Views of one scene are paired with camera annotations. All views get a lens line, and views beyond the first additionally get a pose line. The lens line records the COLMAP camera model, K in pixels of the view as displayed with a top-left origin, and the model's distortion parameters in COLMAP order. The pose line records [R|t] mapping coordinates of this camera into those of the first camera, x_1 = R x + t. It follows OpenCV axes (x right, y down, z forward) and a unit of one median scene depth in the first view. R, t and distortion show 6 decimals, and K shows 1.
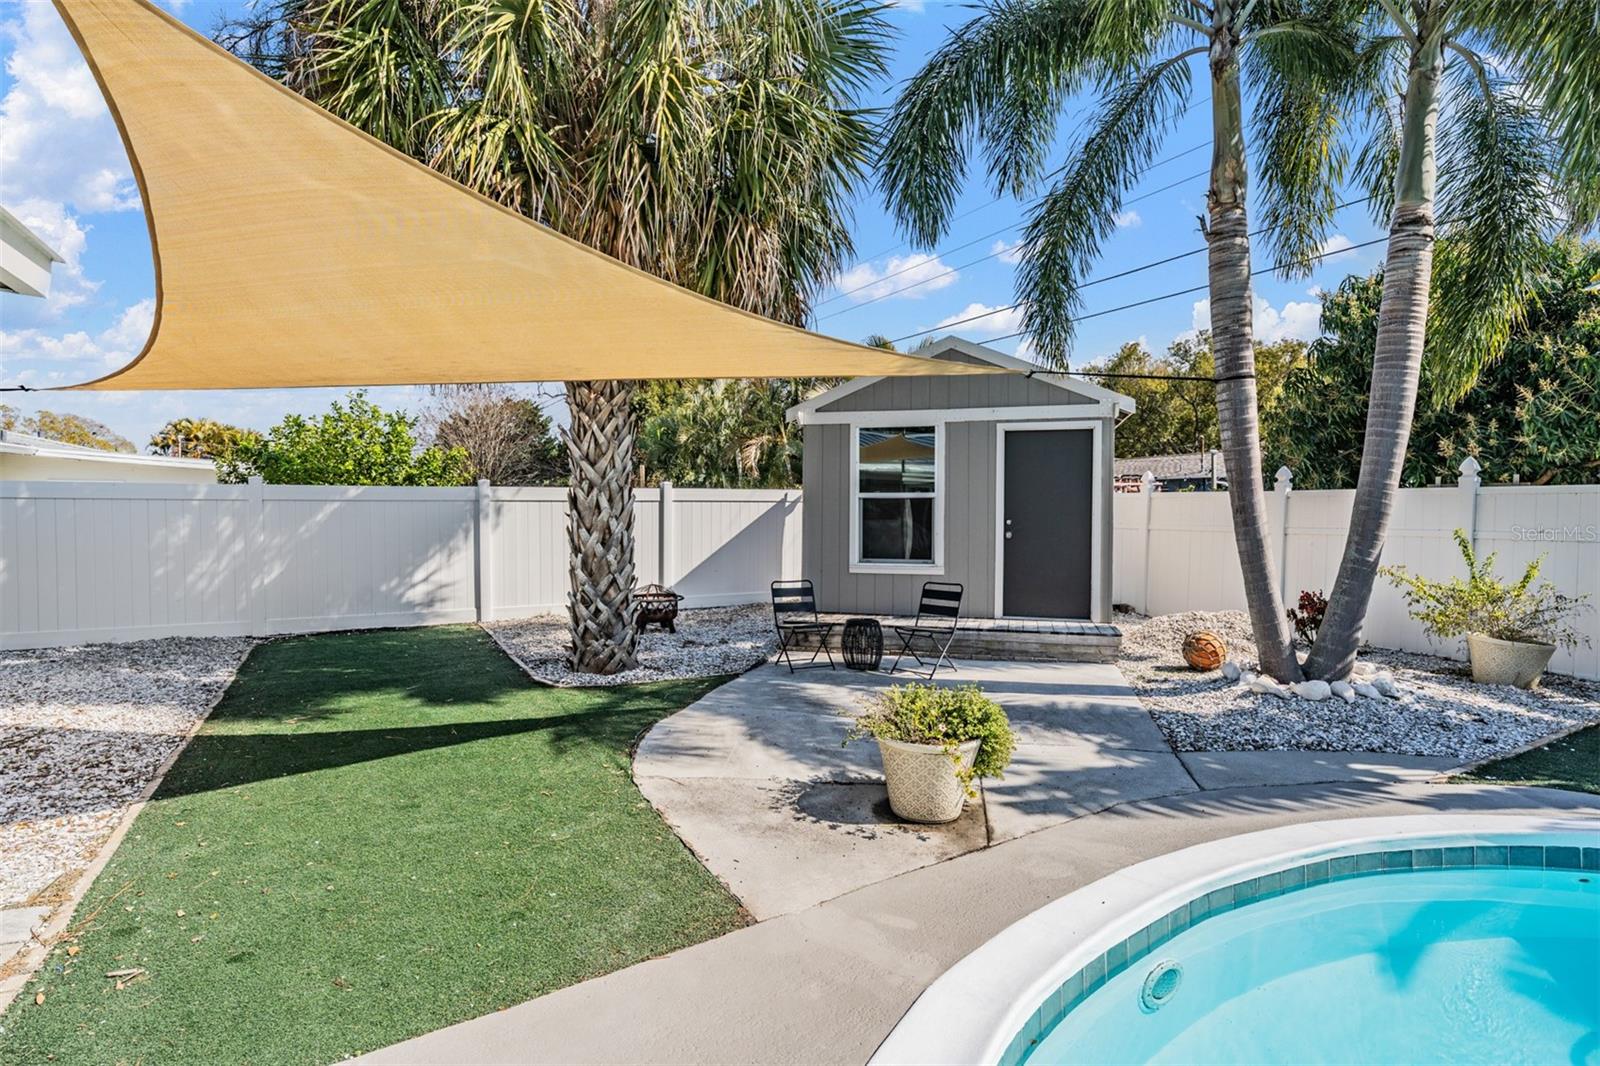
lens RADIAL K [[807.2, 0, 793.8], [0, 807.2, 531.8], [0, 0, 1]] dist [-0.000214, -0.000181]
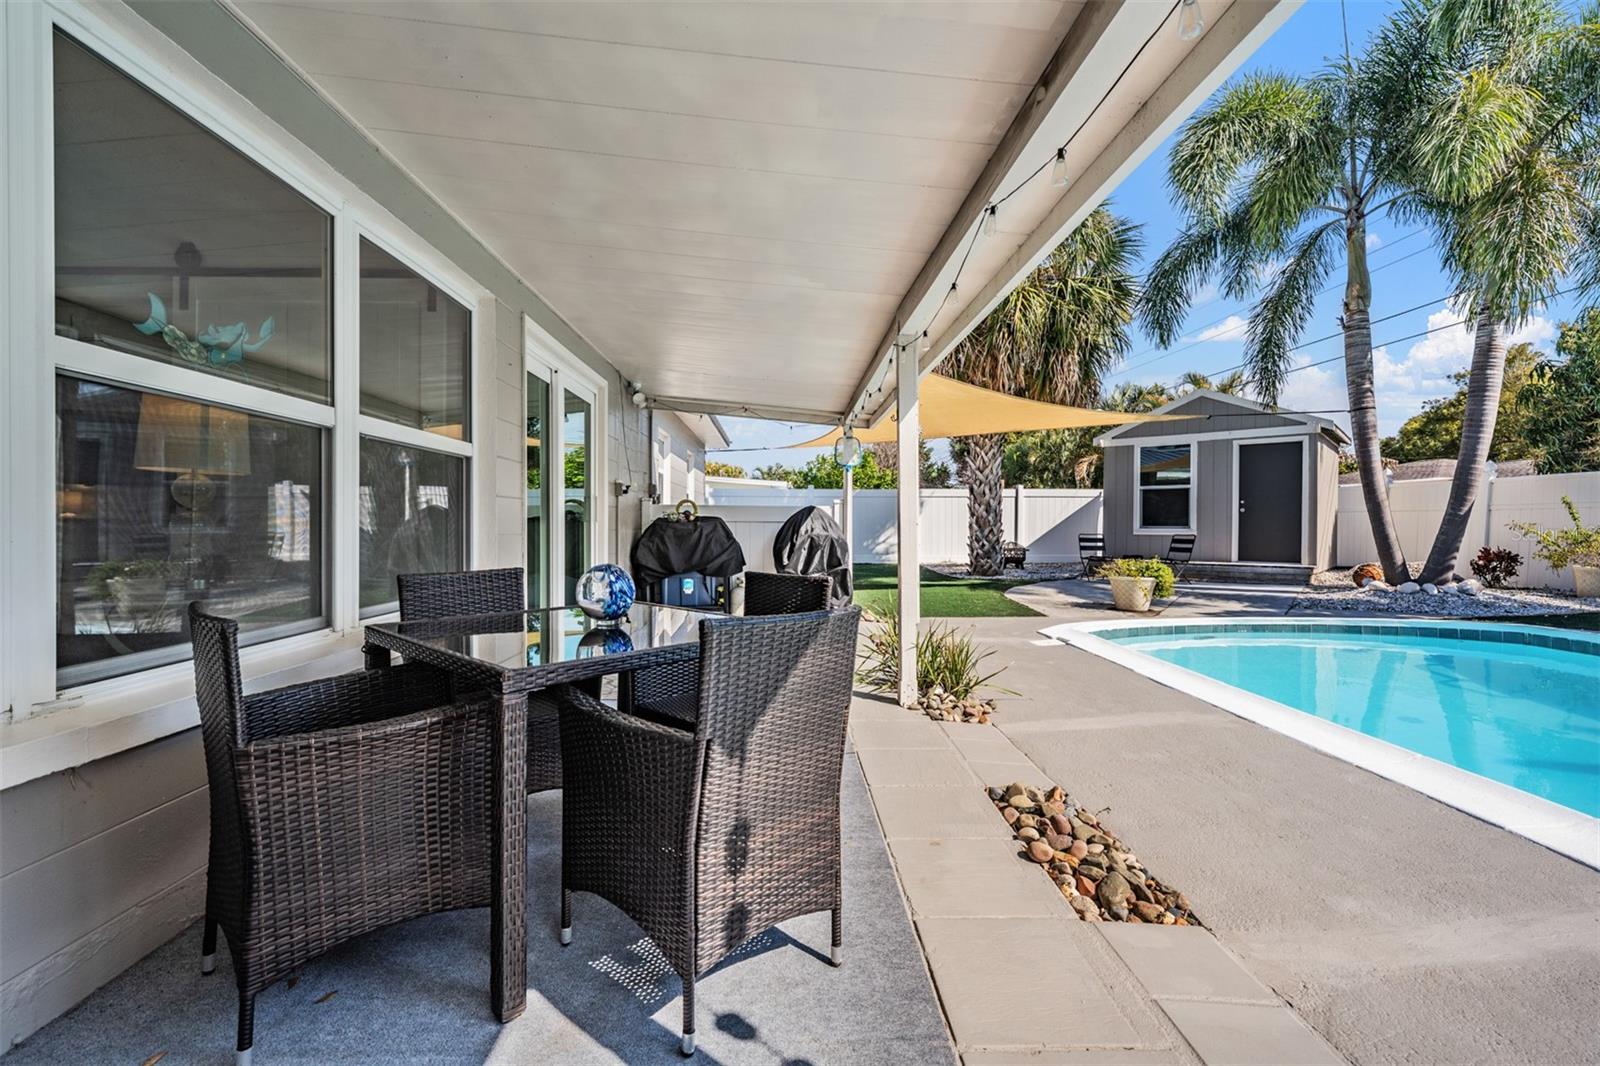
lens RADIAL K [[720.9, 0, 793.5], [0, 720.9, 525.1], [0, 0, 1]] dist [0.001454, -0.000008]
pose [[0.894985, 0.000695, -0.446096, 0.119233], [-0.014498, 0.999516, -0.027530, 0.093661], [0.445861, 0.031106, 0.894562, -0.726591]]
